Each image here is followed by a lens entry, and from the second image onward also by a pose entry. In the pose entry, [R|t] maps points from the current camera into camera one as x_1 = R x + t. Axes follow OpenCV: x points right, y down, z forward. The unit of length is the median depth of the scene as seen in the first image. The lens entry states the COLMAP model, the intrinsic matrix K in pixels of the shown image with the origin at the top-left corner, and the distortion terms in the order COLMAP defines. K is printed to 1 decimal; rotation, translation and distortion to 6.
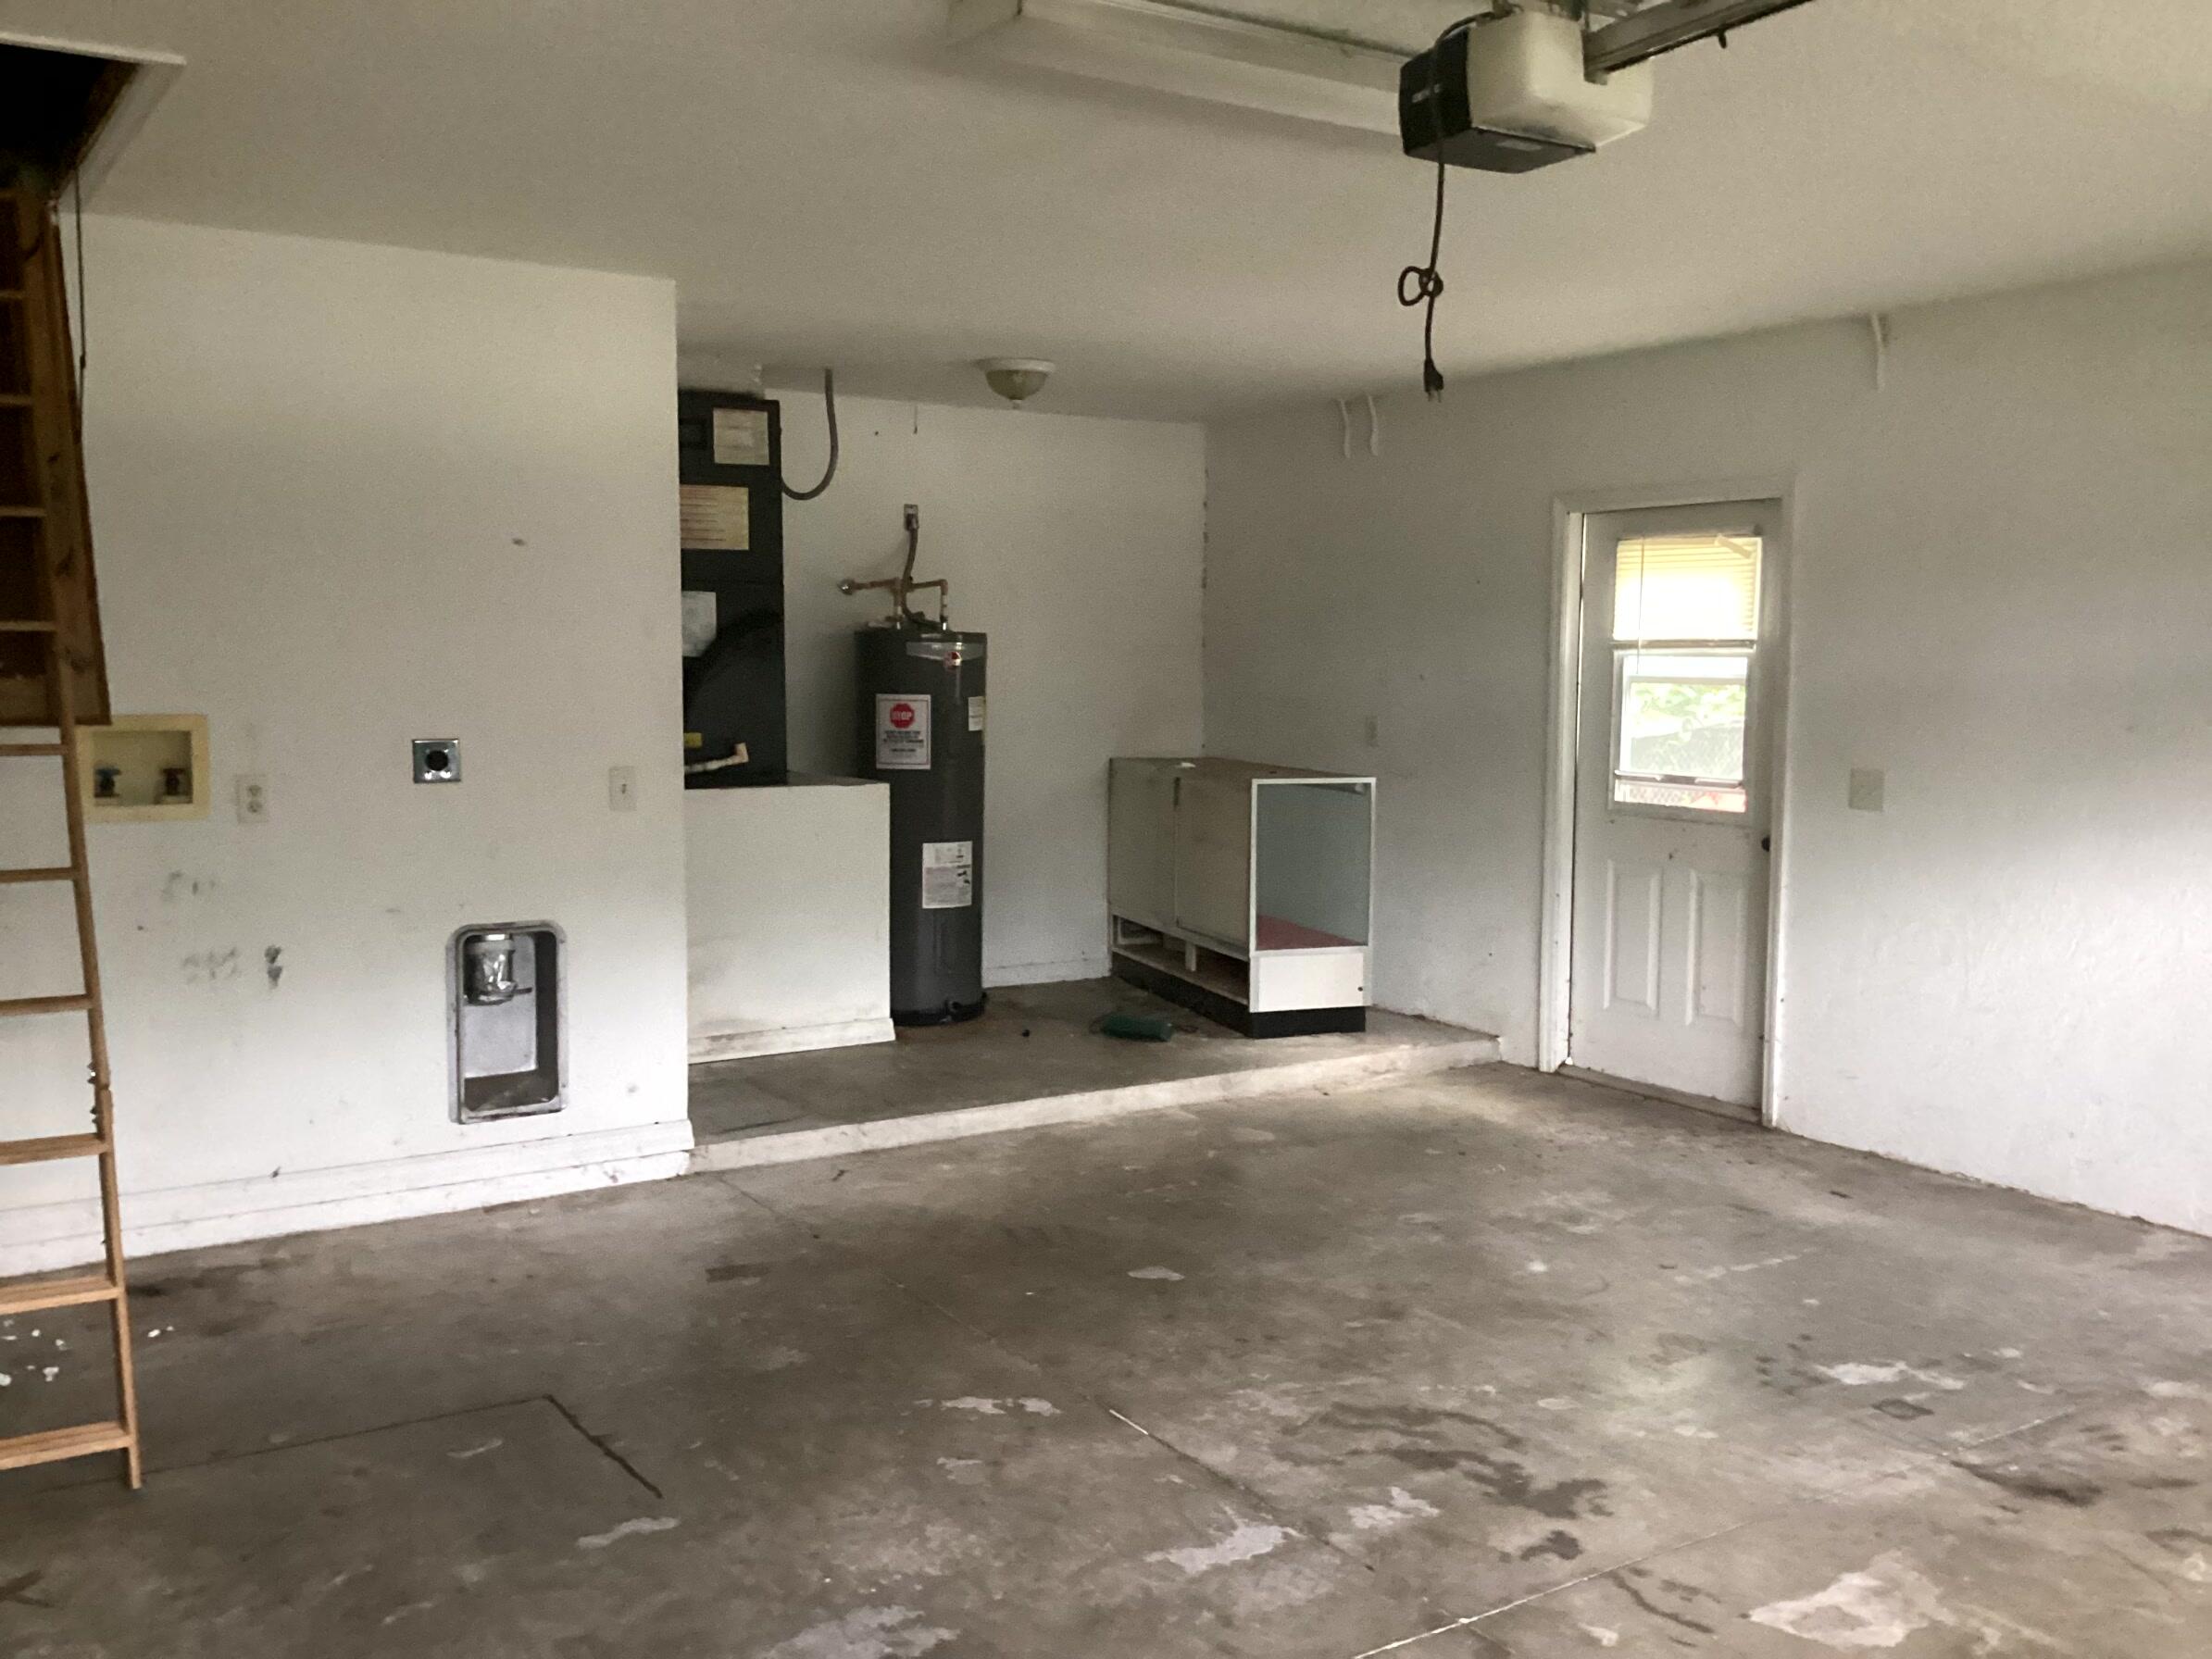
lens RADIAL K [[1995.0, 0, 1096.0], [0, 1995.0, 836.1], [0, 0, 1]] dist [0.081784, -0.147867]
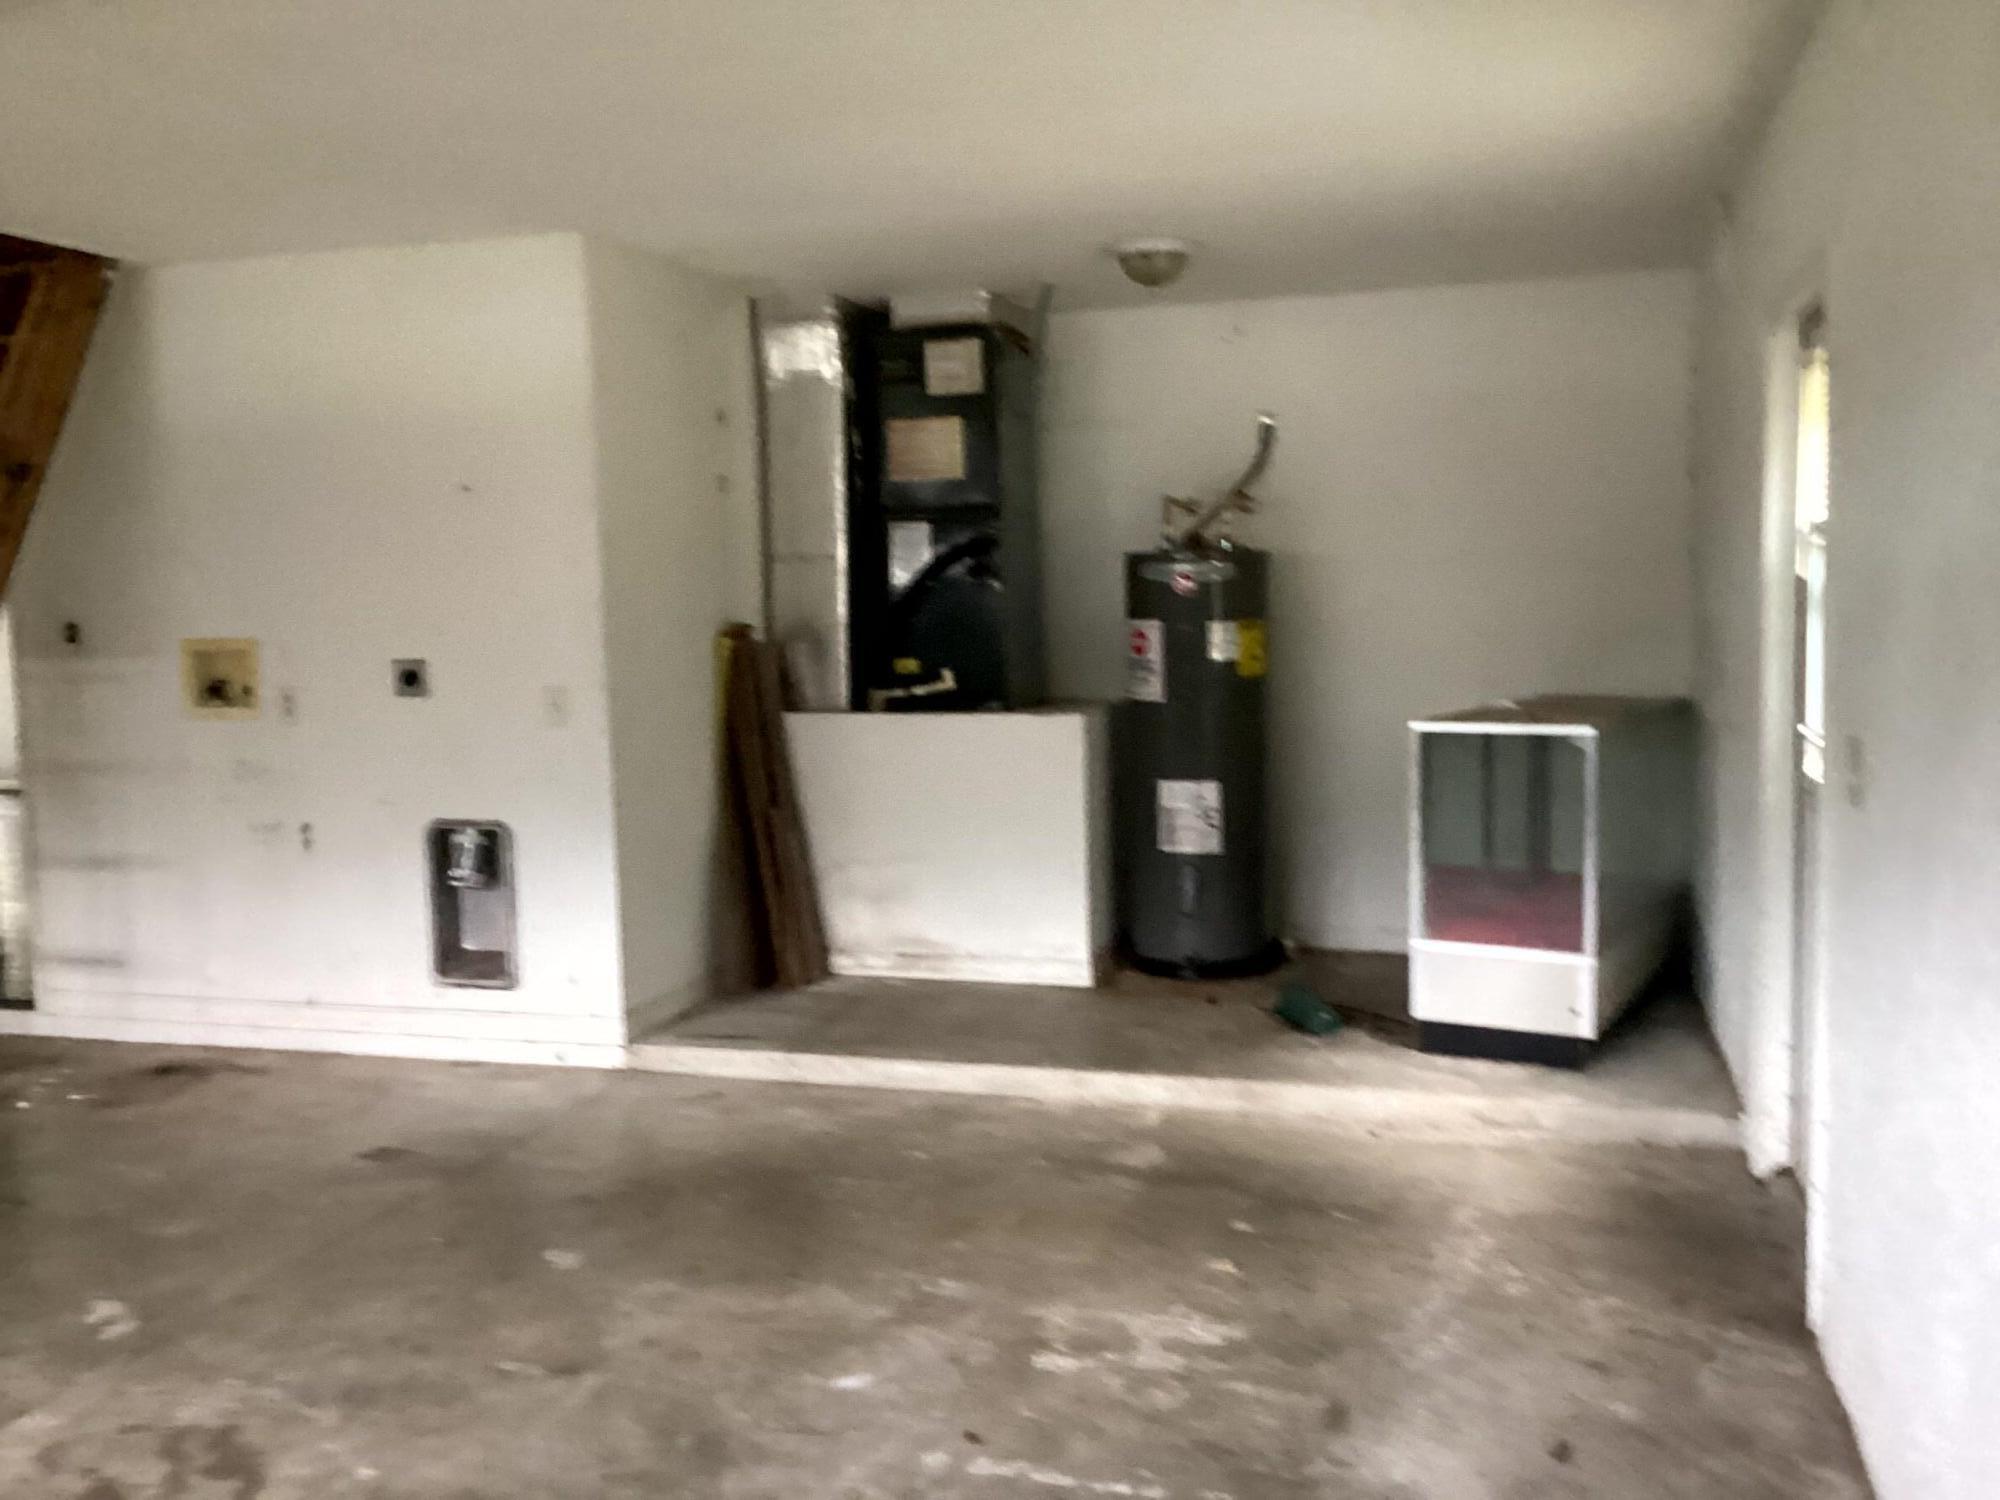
lens RADIAL K [[1803.9, 0, 991.0], [0, 1803.9, 756.0], [0, 0, 1]] dist [0.081784, -0.147867]
pose [[0.649766, 0.049230, -0.758538, 0.695112], [-0.049426, 0.998525, 0.022468, -0.031715], [0.758525, 0.022892, 0.651241, 0.548906]]
